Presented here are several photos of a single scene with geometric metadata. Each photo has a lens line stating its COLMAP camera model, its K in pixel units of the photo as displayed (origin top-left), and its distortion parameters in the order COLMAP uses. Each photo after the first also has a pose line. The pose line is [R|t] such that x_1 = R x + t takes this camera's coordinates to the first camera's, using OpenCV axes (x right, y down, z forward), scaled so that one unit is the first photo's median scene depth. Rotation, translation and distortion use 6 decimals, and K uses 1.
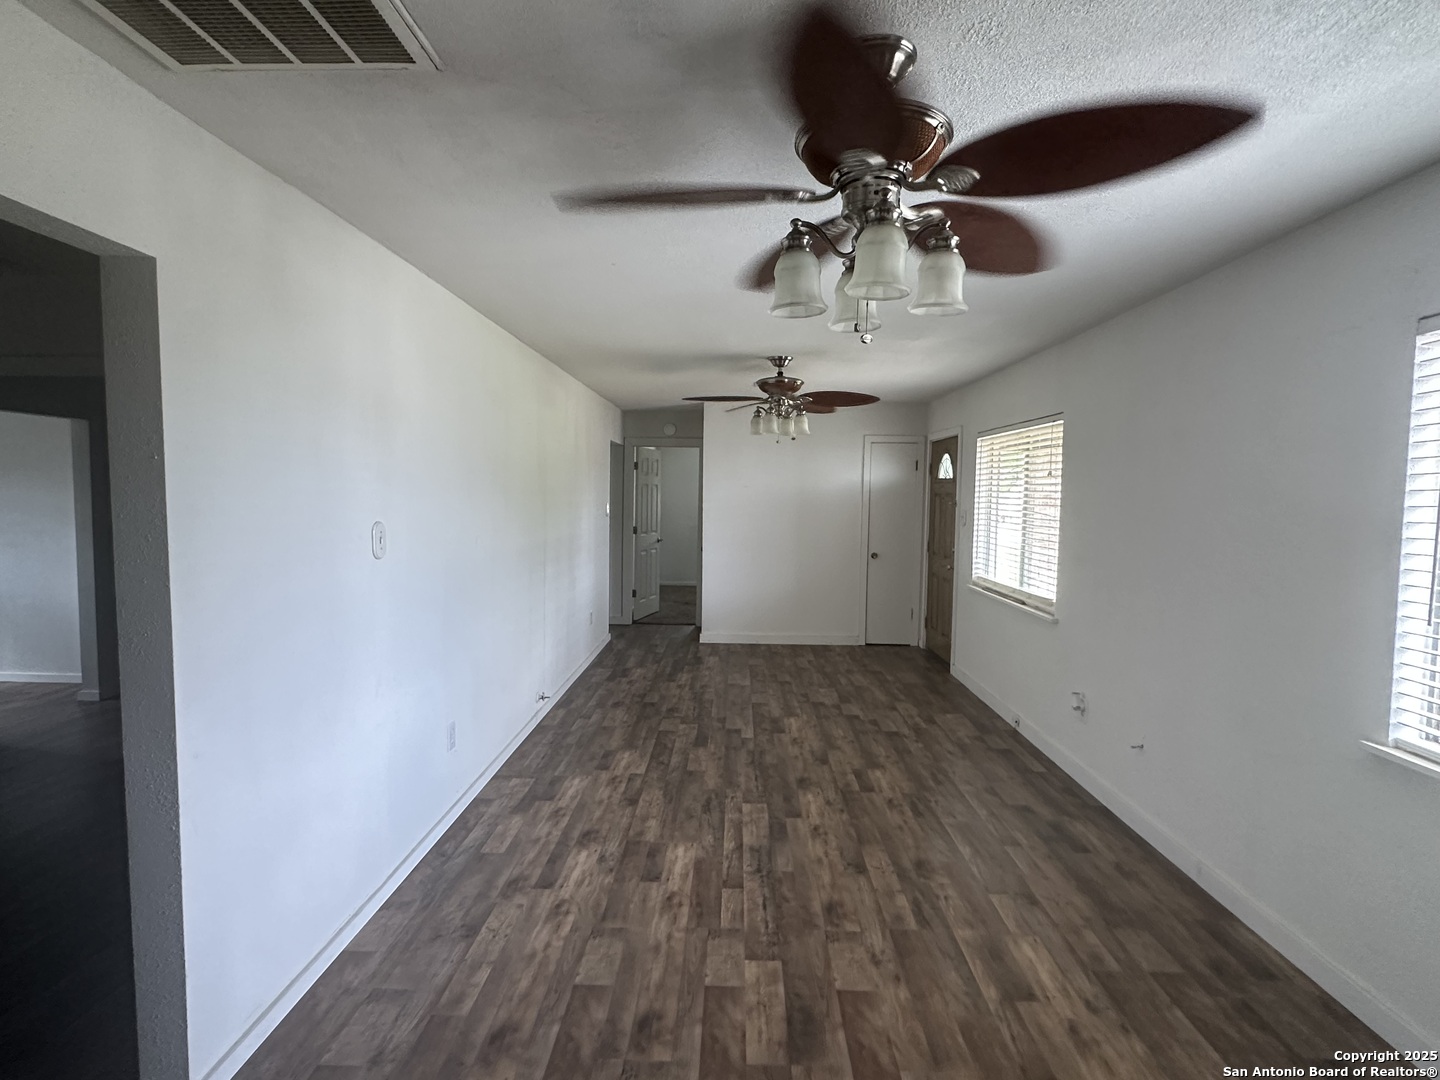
lens RADIAL K [[719.8, 0, 718.9], [0, 719.8, 539.7], [0, 0, 1]] dist [-0.000645, -0.000127]
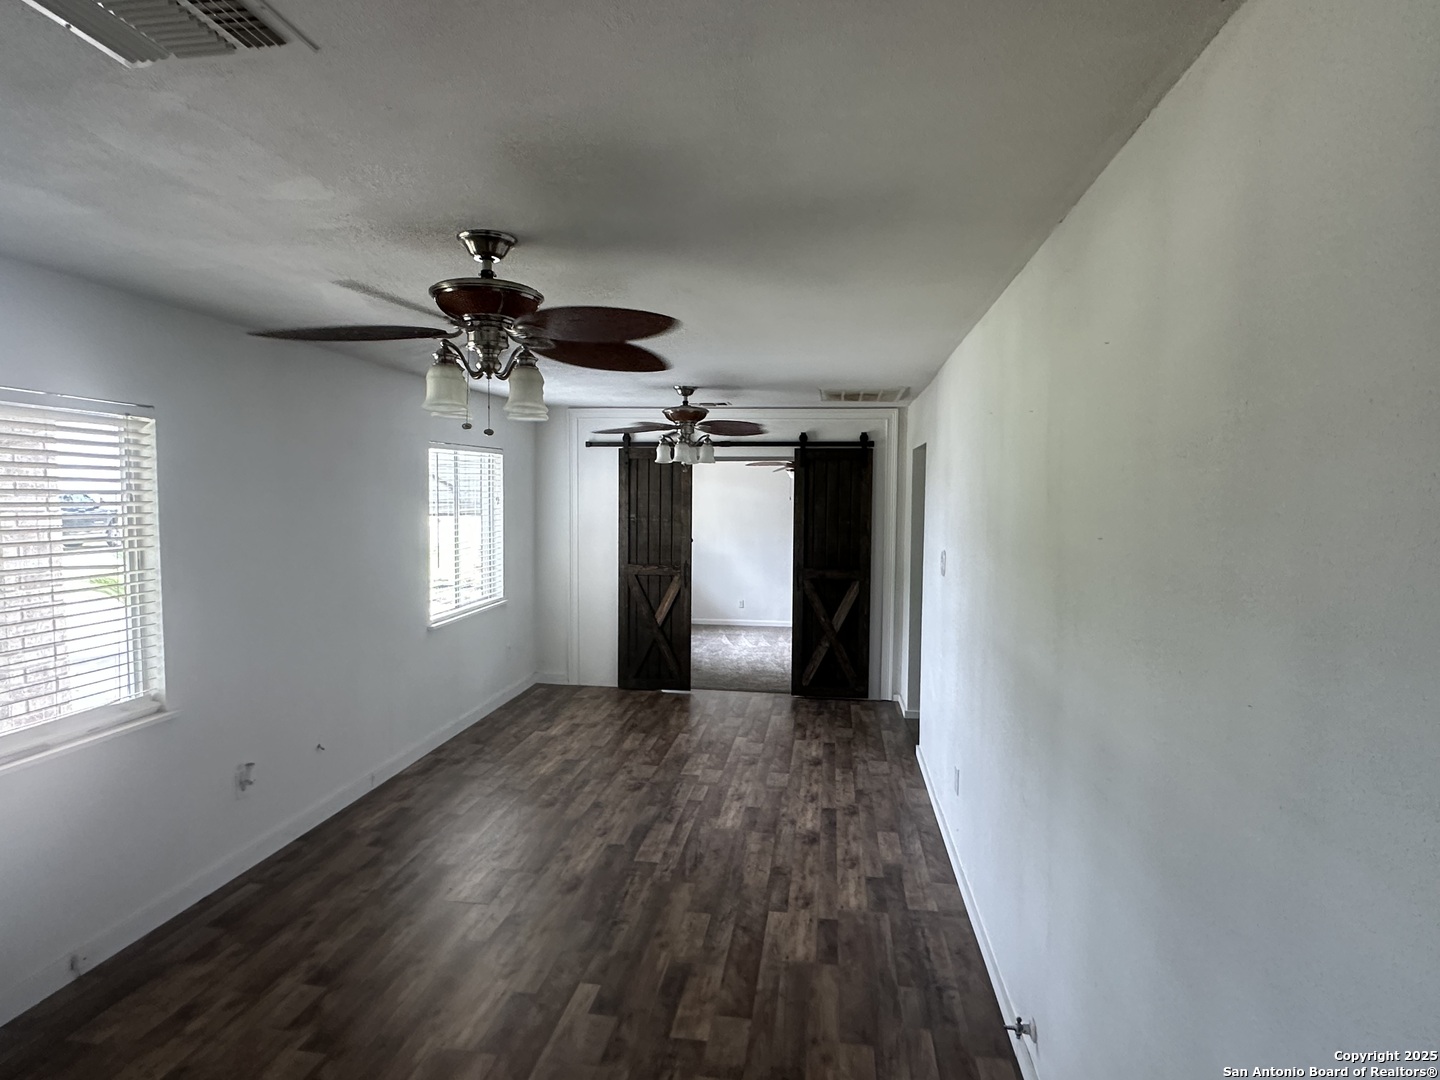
lens RADIAL K [[834.9, 0, 718.8], [0, 834.9, 541.6], [0, 0, 1]] dist [-0.000673, -0.000036]
pose [[-0.993979, -0.024237, 0.106859, -0.168533], [-0.011097, 0.992482, 0.121884, -0.200799], [-0.109009, 0.119965, -0.986775, 2.255676]]
